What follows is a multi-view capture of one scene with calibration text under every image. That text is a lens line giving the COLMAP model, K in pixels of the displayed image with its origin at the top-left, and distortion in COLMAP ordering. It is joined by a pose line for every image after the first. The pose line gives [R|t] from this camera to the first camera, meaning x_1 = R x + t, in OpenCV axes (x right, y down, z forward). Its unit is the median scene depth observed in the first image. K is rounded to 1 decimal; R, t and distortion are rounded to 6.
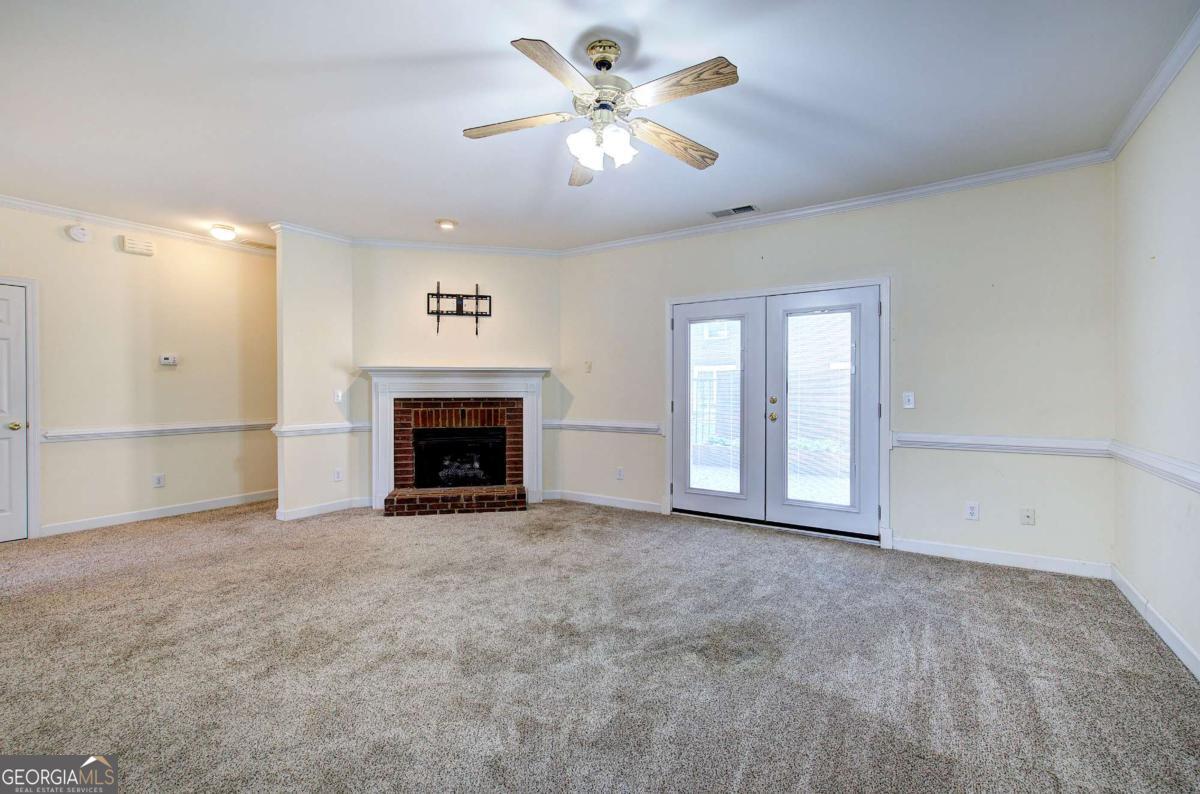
lens RADIAL K [[506.9, 0, 607.8], [0, 506.9, 395.0], [0, 0, 1]] dist [0.000928, -0.000503]
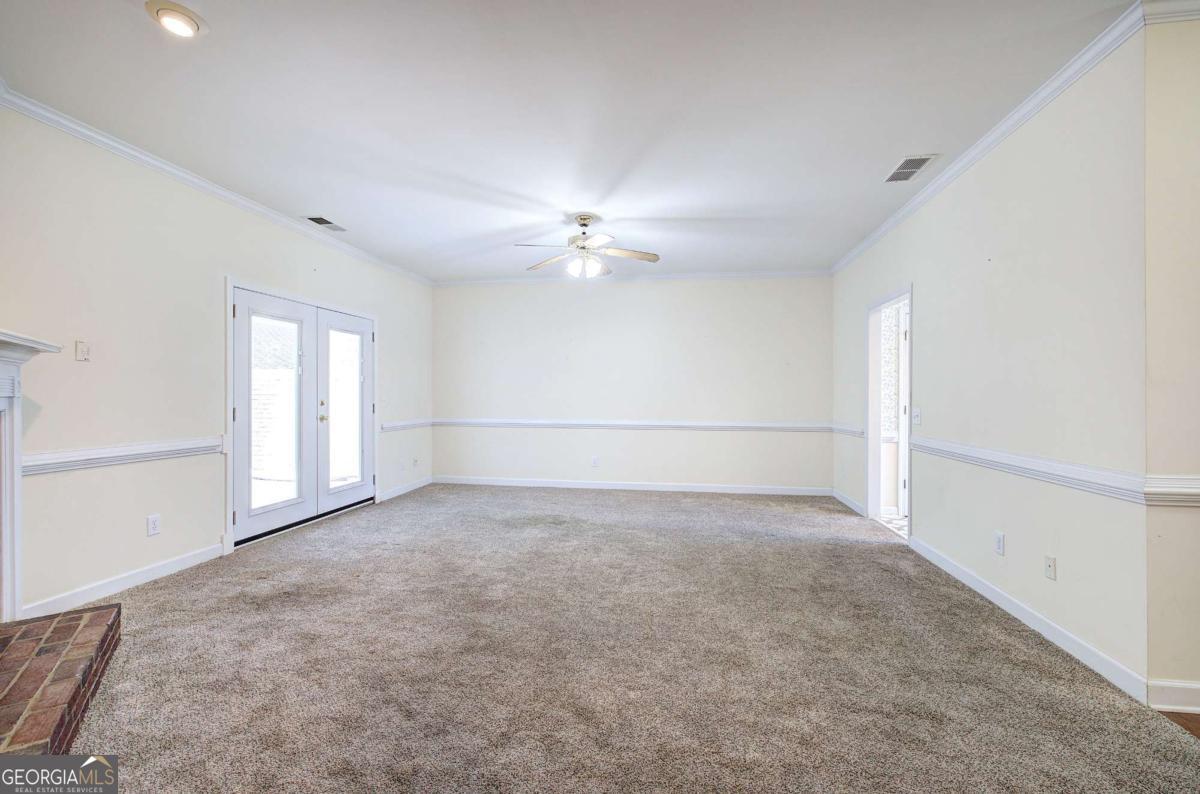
lens RADIAL K [[506.9, 0, 601.3], [0, 506.9, 397.6], [0, 0, 1]] dist [0.000928, -0.000503]
pose [[-0.391246, -0.007075, 0.920259, -0.879830], [0.004157, 0.999947, 0.009455, -0.008951], [-0.920277, 0.007525, -0.391195, 0.832295]]
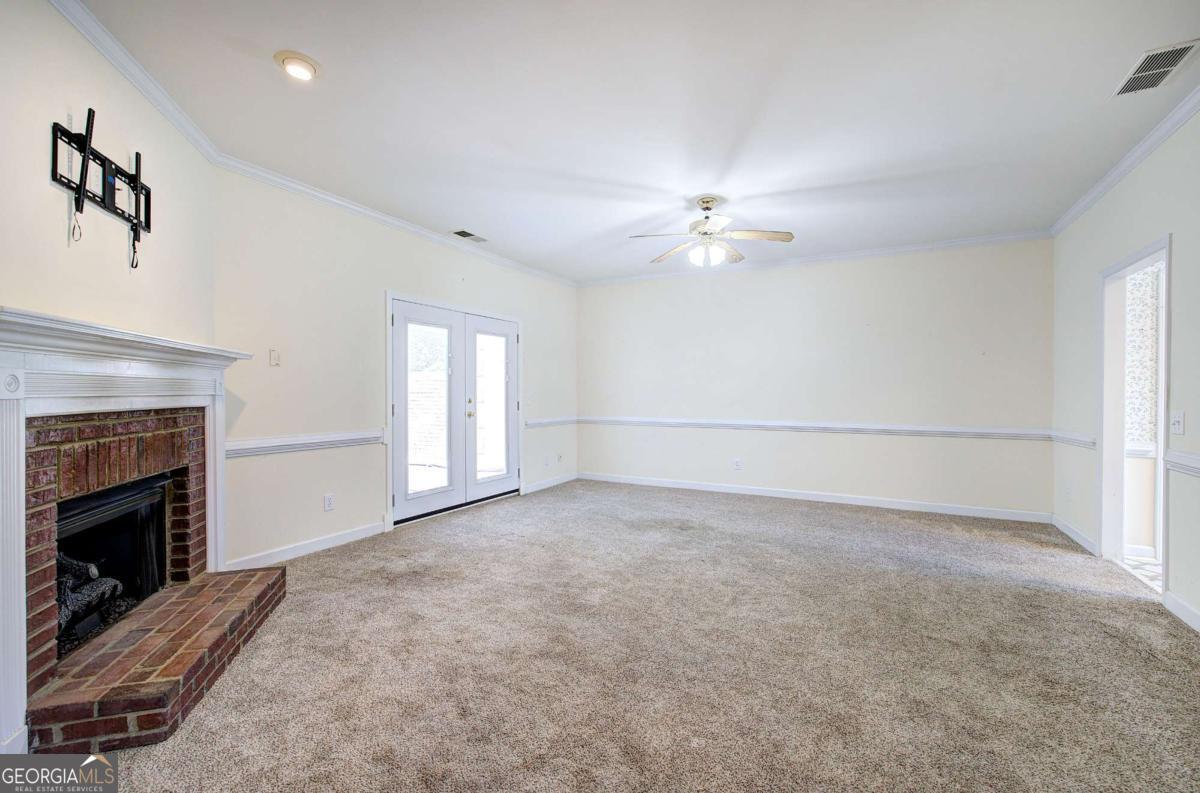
lens RADIAL K [[506.9, 0, 601.1], [0, 506.9, 398.3], [0, 0, 1]] dist [0.000928, -0.000503]
pose [[-0.065362, -0.012714, 0.997781, -0.856623], [0.006672, 0.999891, 0.013178, -0.008397], [-0.997839, 0.007518, -0.065270, 0.731490]]
